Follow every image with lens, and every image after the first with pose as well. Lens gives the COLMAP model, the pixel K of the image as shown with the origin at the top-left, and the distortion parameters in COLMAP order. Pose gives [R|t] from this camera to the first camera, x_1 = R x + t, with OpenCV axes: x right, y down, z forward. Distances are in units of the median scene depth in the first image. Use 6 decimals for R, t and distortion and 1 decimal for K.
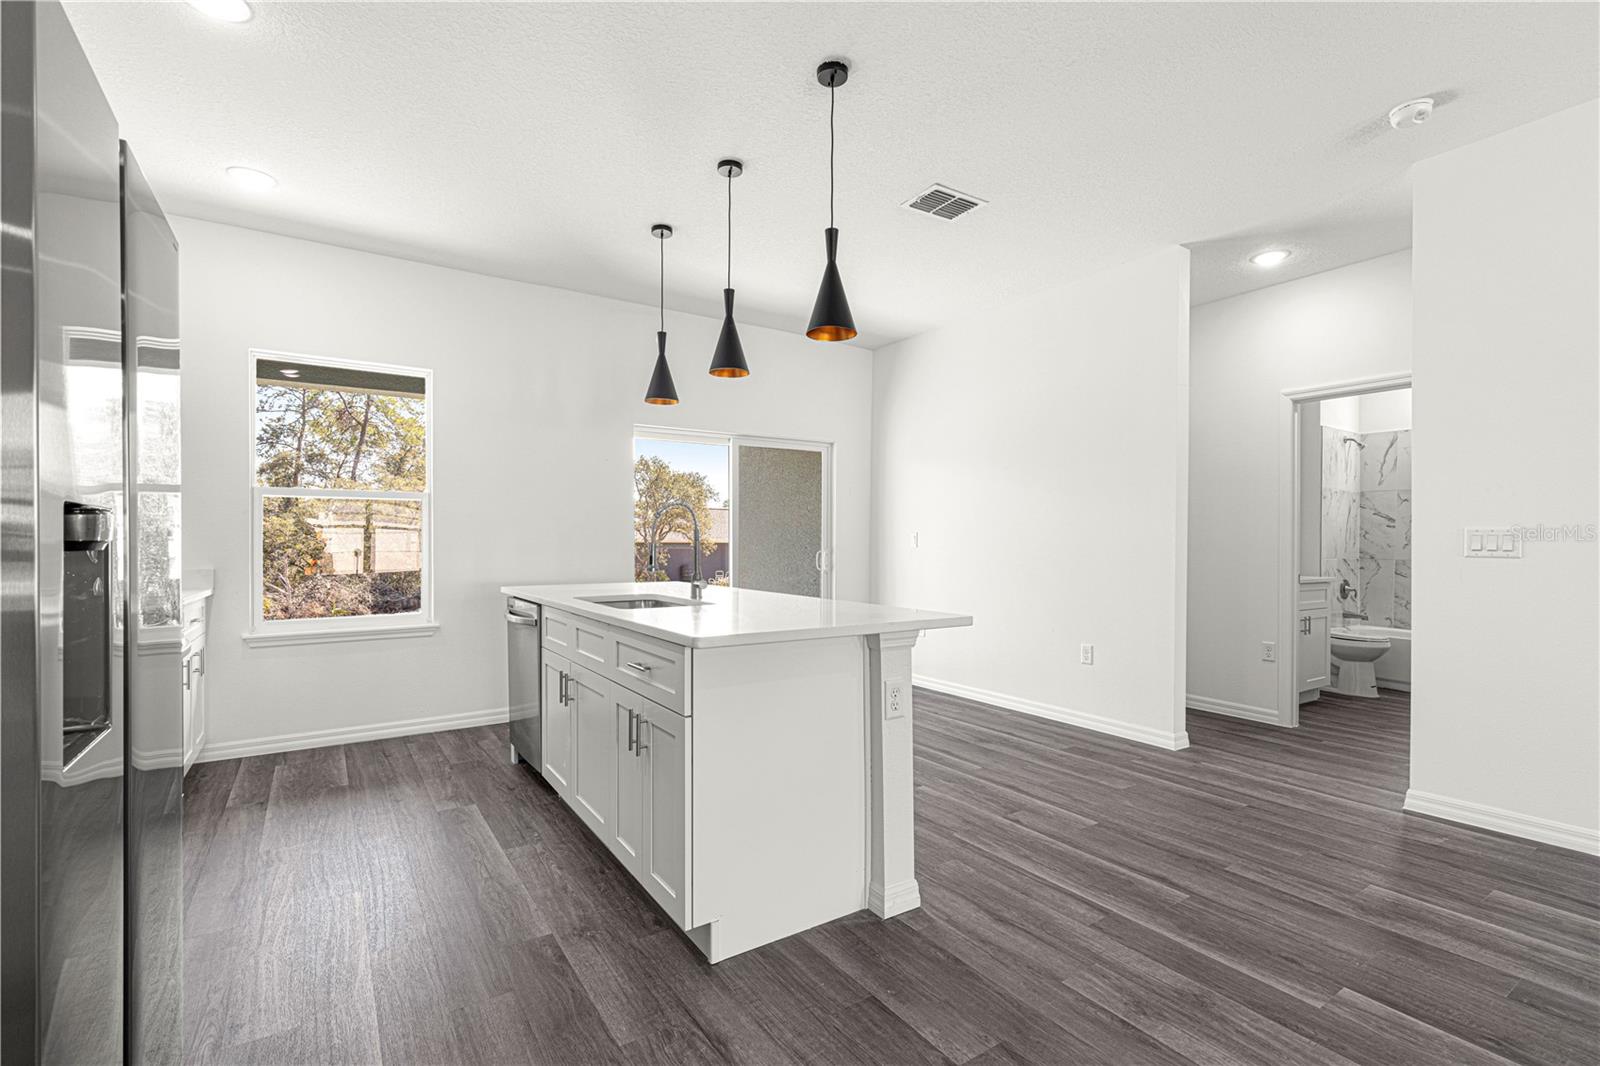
lens RADIAL K [[716.5, 0, 801.1], [0, 716.5, 545.3], [0, 0, 1]] dist [0.010183, -0.002047]
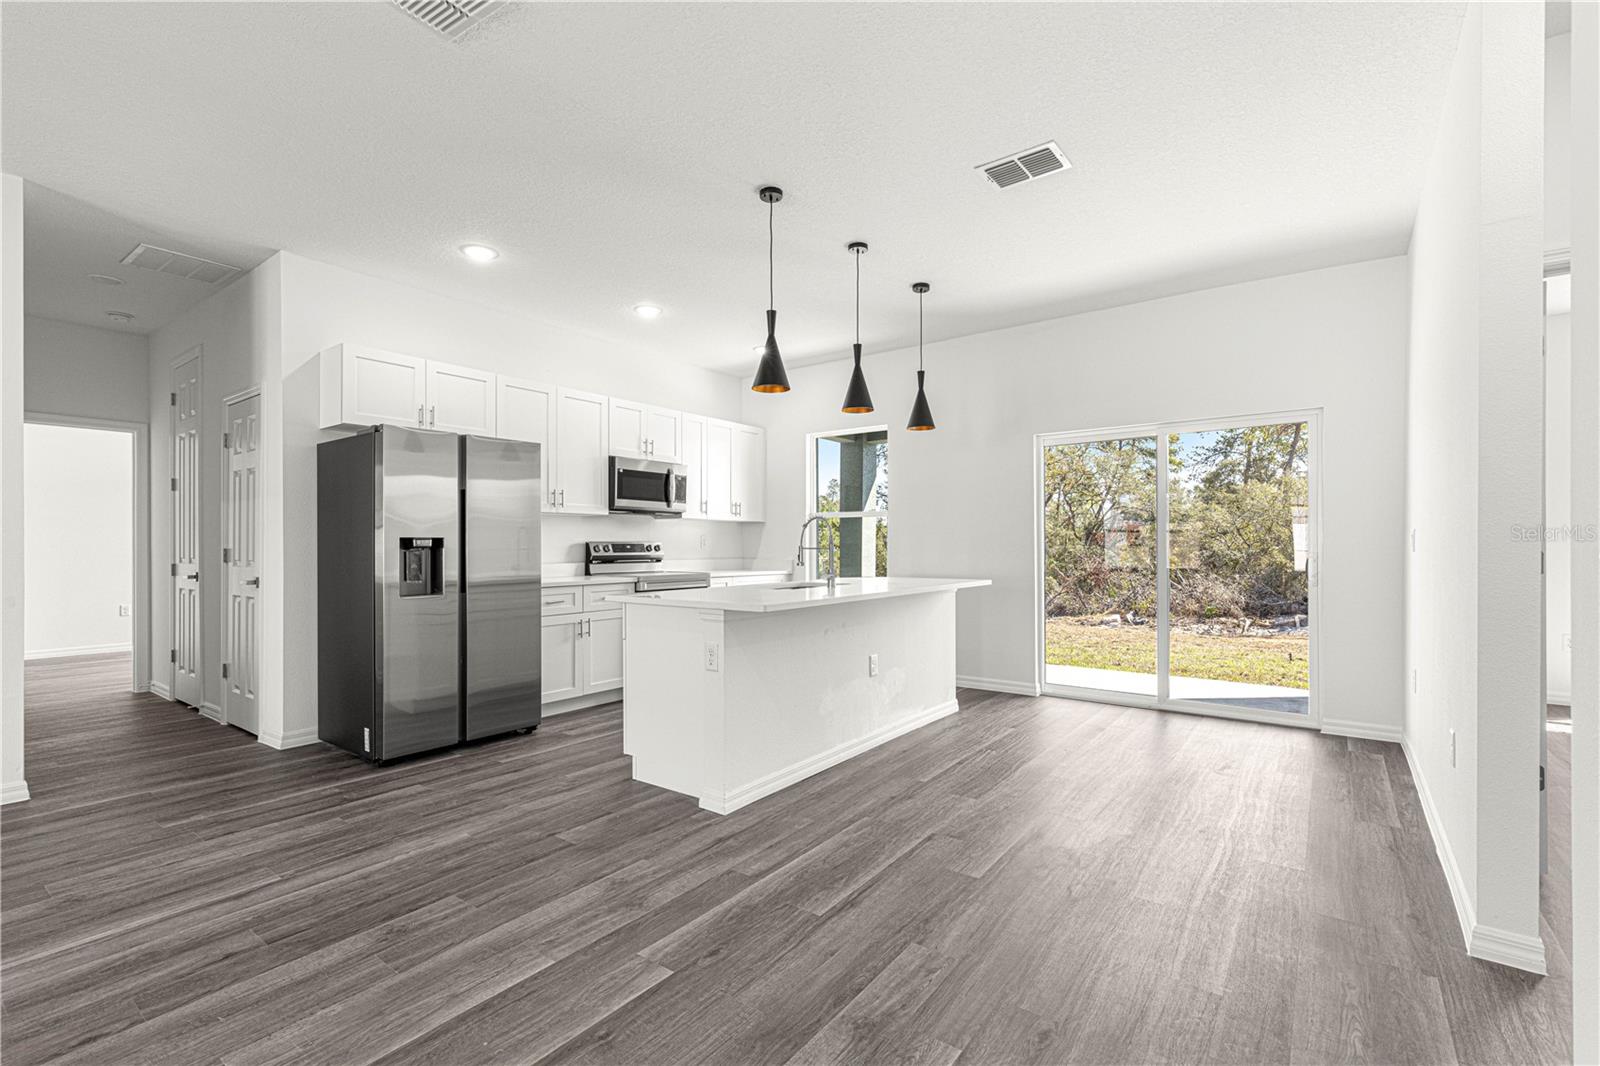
lens RADIAL K [[716.5, 0, 799.5], [0, 716.5, 546.1], [0, 0, 1]] dist [0.010183, -0.002047]
pose [[0.335037, 0.000212, -0.942205, 1.124033], [-0.002001, 0.999998, -0.000487, -0.000933], [0.942203, 0.002048, 0.335037, 0.517132]]
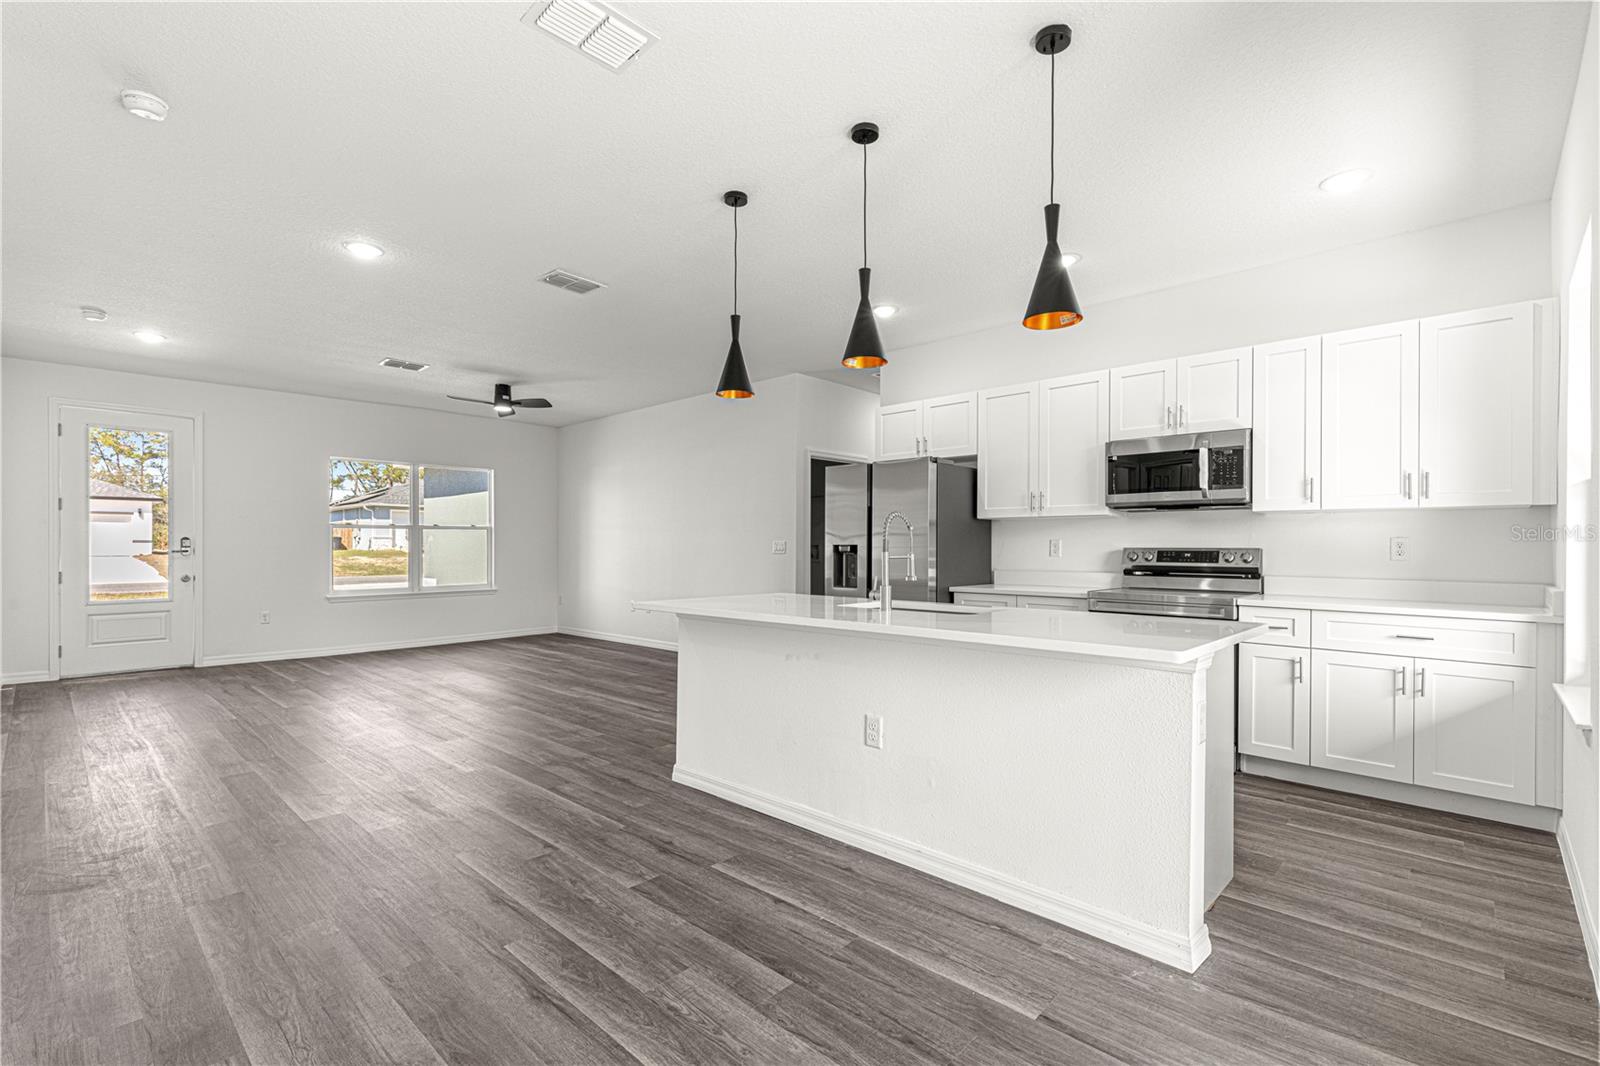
lens RADIAL K [[716.5, 0, 802.2], [0, 716.5, 544.0], [0, 0, 1]] dist [0.010183, -0.002047]
pose [[-0.974830, -0.003812, -0.222915, 0.183327], [-0.003835, 0.999993, -0.000327, -0.016768], [0.222915, 0.000537, -0.974838, 1.987039]]
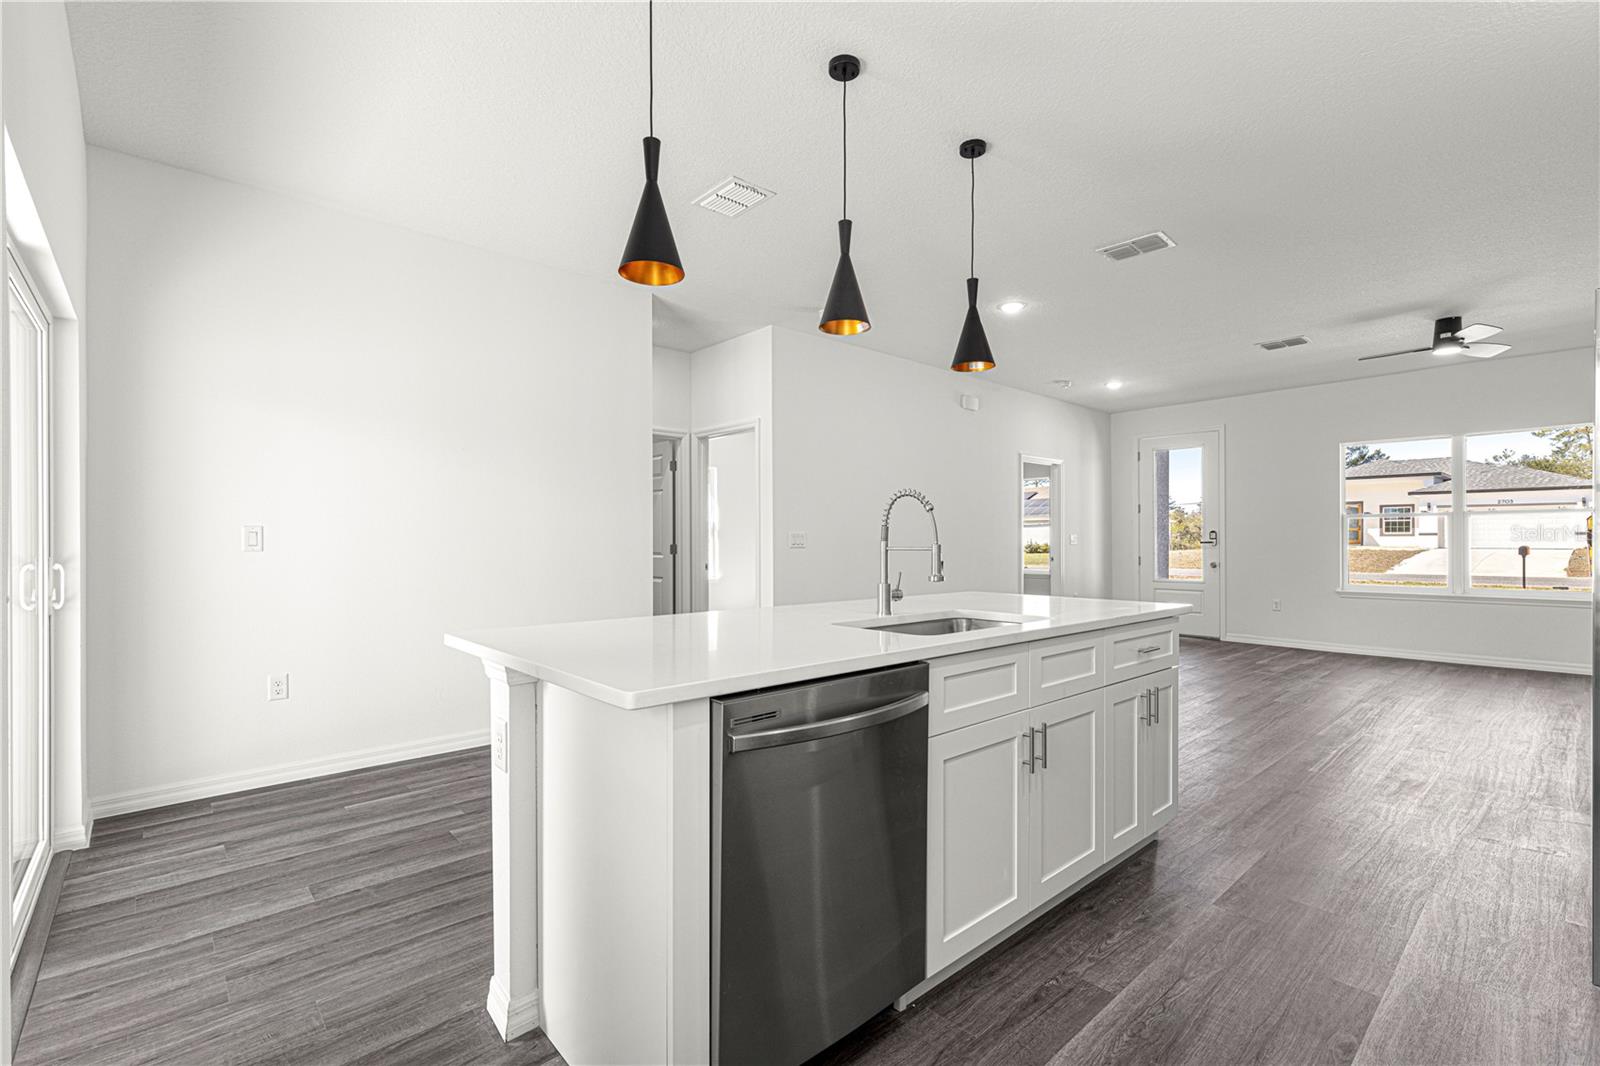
lens RADIAL K [[716.5, 0, 804.1], [0, 716.5, 534.0], [0, 0, 1]] dist [0.010183, -0.002047]
pose [[-0.145523, 0.006203, 0.989335, -0.941115], [0.005800, 0.999969, -0.005417, -0.013296], [-0.989338, 0.004950, -0.145554, 1.236641]]
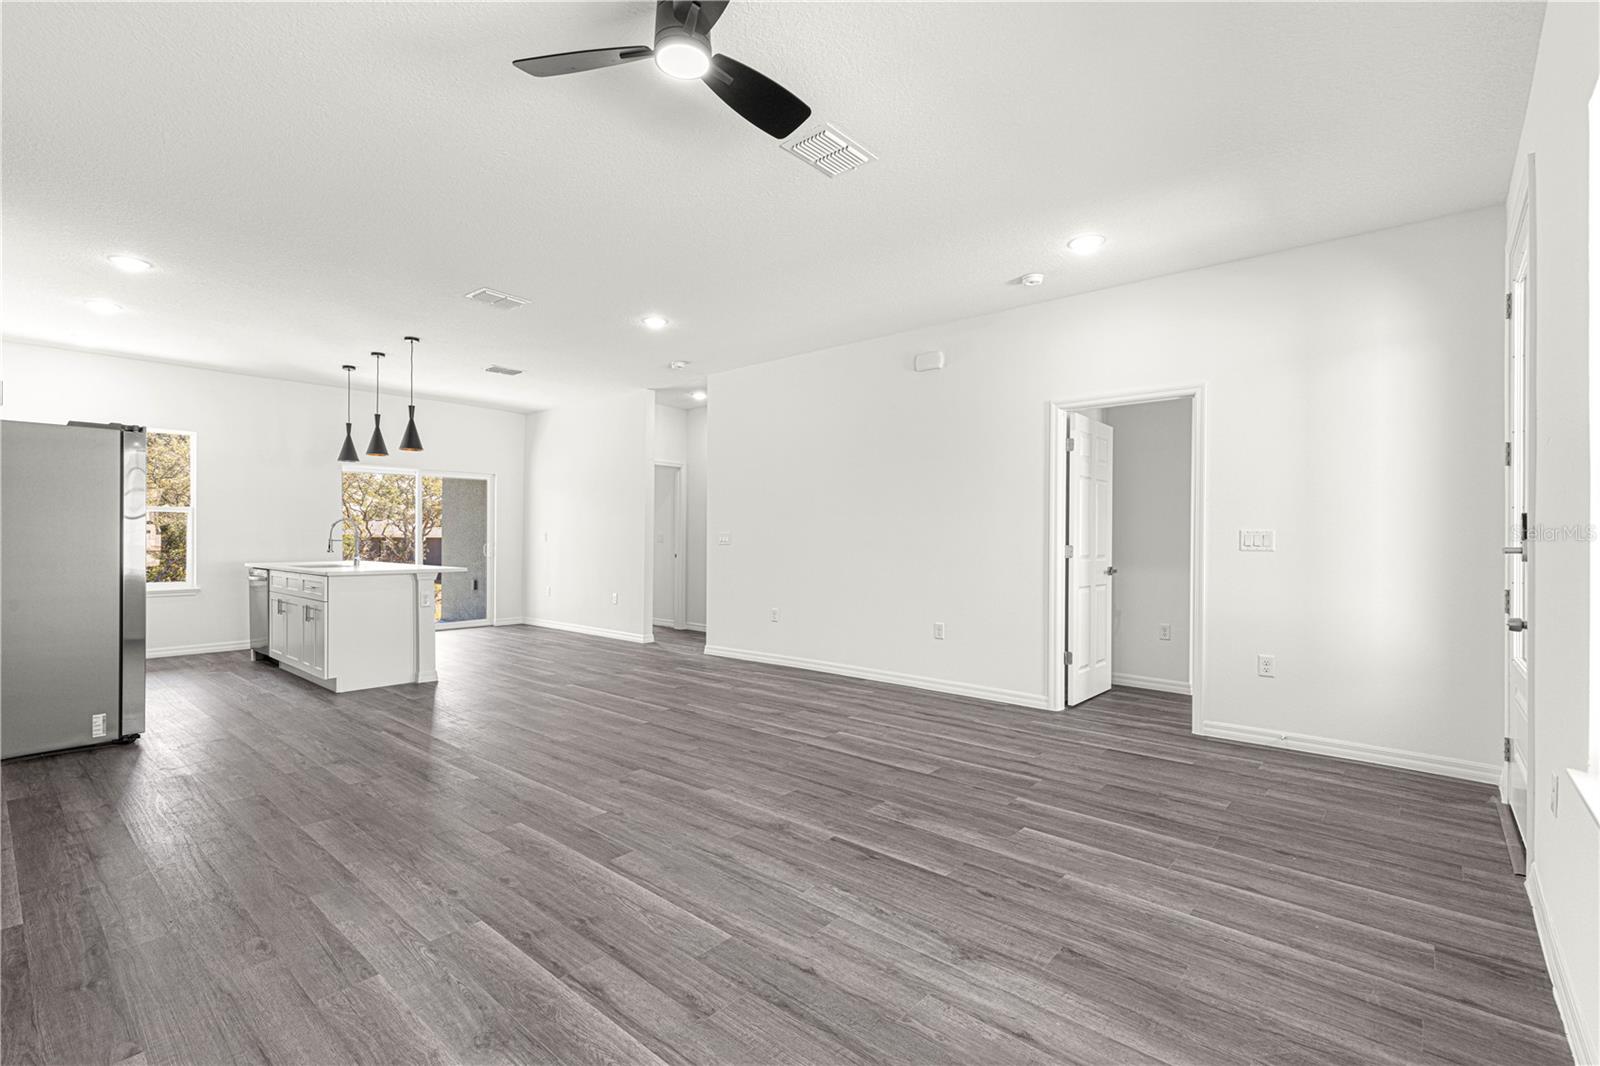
lens RADIAL K [[716.5, 0, 804.0], [0, 716.5, 542.2], [0, 0, 1]] dist [0.010183, -0.002047]
pose [[0.964442, 0.001415, 0.264291, 0.566104], [-0.001810, 0.999998, 0.001250, 0.002875], [-0.264288, -0.001684, 0.964442, -1.377747]]
